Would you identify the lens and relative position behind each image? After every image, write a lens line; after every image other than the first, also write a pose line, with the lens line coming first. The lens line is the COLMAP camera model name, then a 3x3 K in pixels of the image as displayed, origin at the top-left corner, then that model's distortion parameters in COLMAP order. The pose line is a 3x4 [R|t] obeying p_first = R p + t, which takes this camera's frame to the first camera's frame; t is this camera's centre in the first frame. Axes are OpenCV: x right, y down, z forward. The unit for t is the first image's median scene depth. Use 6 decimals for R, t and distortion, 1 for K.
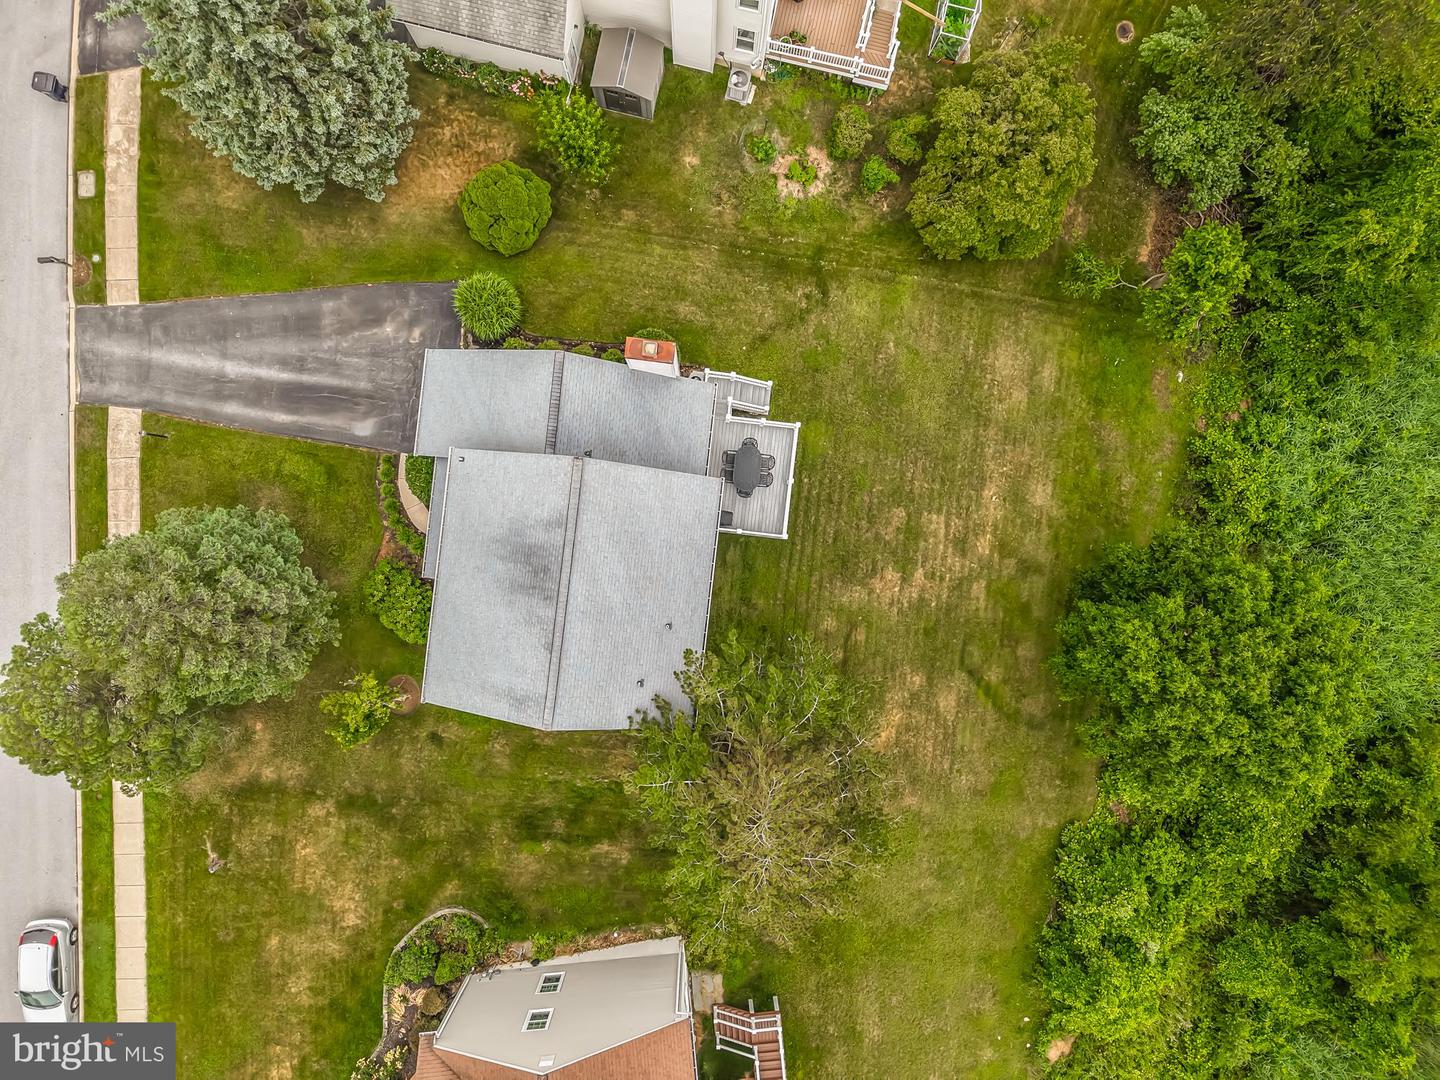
lens RADIAL K [[973.7, 0, 724.1], [0, 973.7, 542.3], [0, 0, 1]] dist [0.015899, -0.007355]
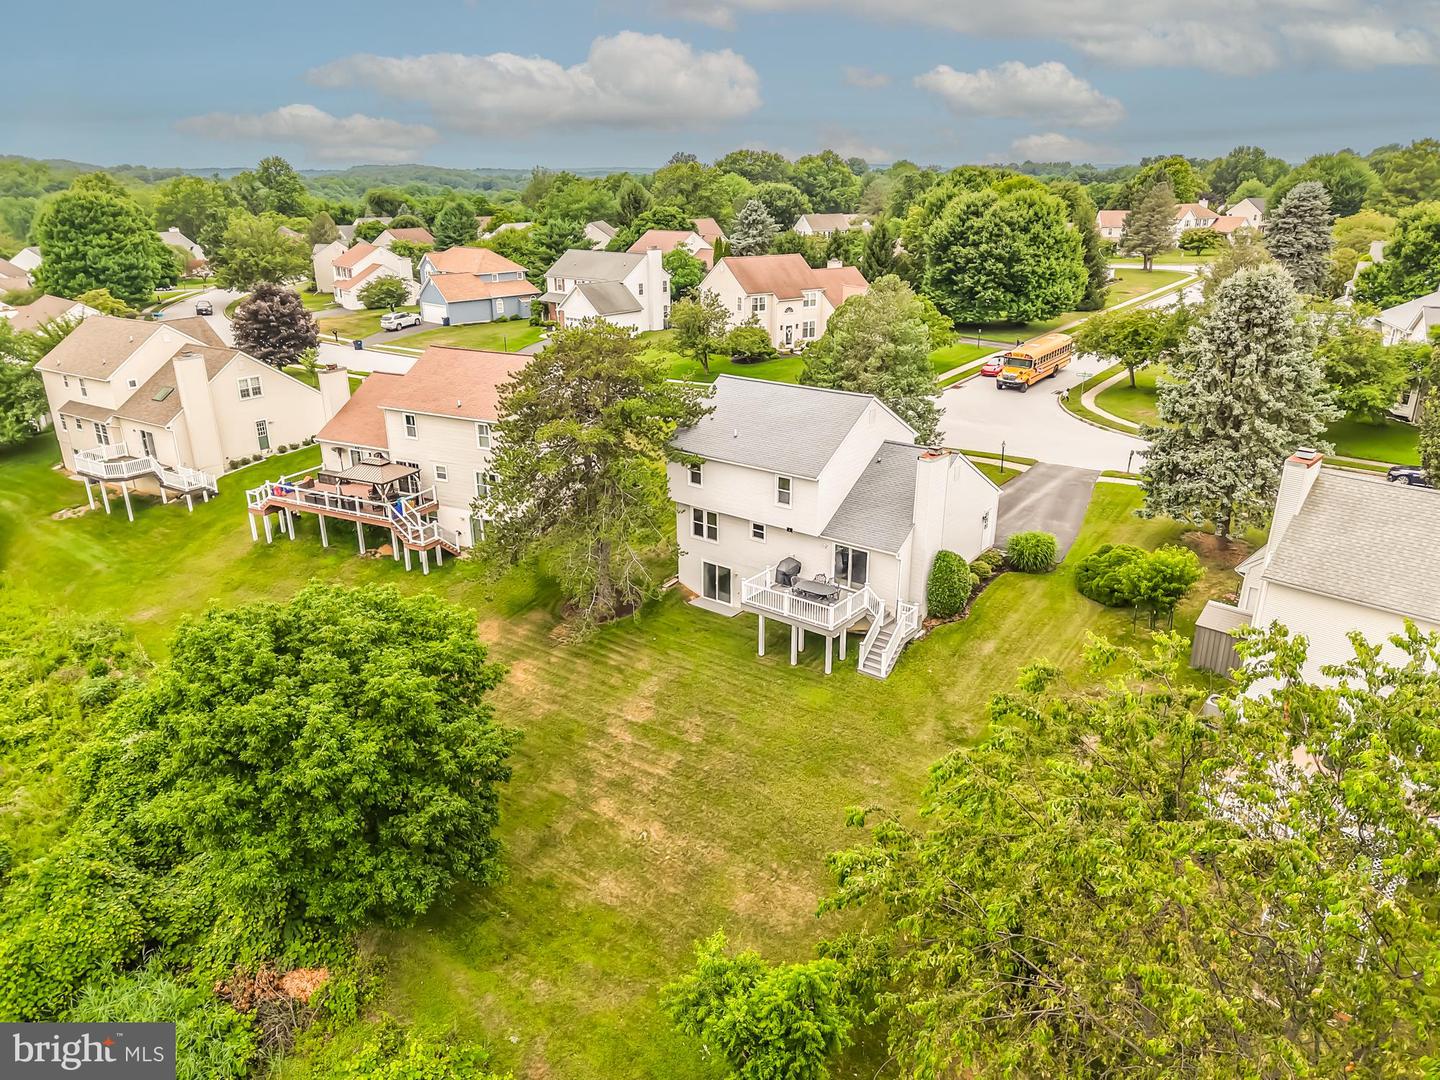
lens RADIAL K [[973.7, 0, 724.1], [0, 973.7, 542.3], [0, 0, 1]] dist [0.015899, -0.007355]
pose [[-0.520097, 0.290351, -0.803241, 0.910869], [-0.854052, -0.187513, 0.485216, -0.493266], [-0.009735, 0.938368, 0.345500, 0.571001]]
